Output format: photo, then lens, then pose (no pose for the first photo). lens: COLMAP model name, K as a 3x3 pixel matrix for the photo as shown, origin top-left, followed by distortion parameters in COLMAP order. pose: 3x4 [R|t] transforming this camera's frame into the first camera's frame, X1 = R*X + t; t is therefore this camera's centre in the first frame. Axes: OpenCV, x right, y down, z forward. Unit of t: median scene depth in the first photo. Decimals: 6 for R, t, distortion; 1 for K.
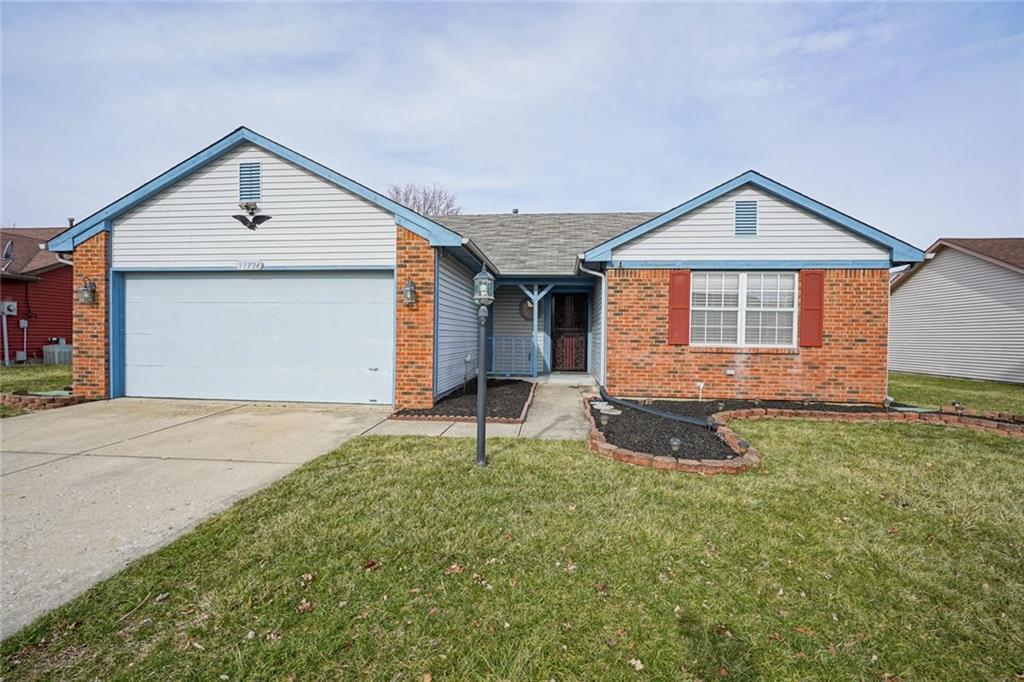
lens RADIAL K [[461.6, 0, 517.2], [0, 461.6, 341.1], [0, 0, 1]] dist [-0.010395, 0.004560]
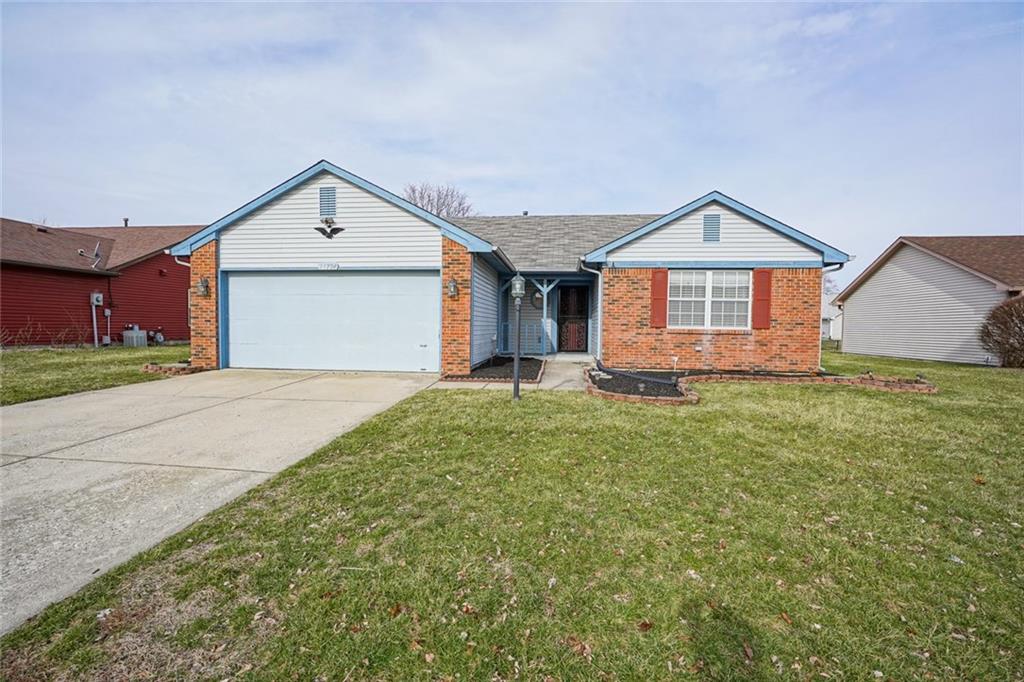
lens RADIAL K [[461.6, 0, 509.7], [0, 461.6, 340.4], [0, 0, 1]] dist [-0.010395, 0.004560]
pose [[0.999978, -0.000408, -0.006646, -0.055828], [0.000541, 0.999798, 0.020078, 0.018472], [0.006636, -0.020082, 0.999776, -0.293431]]
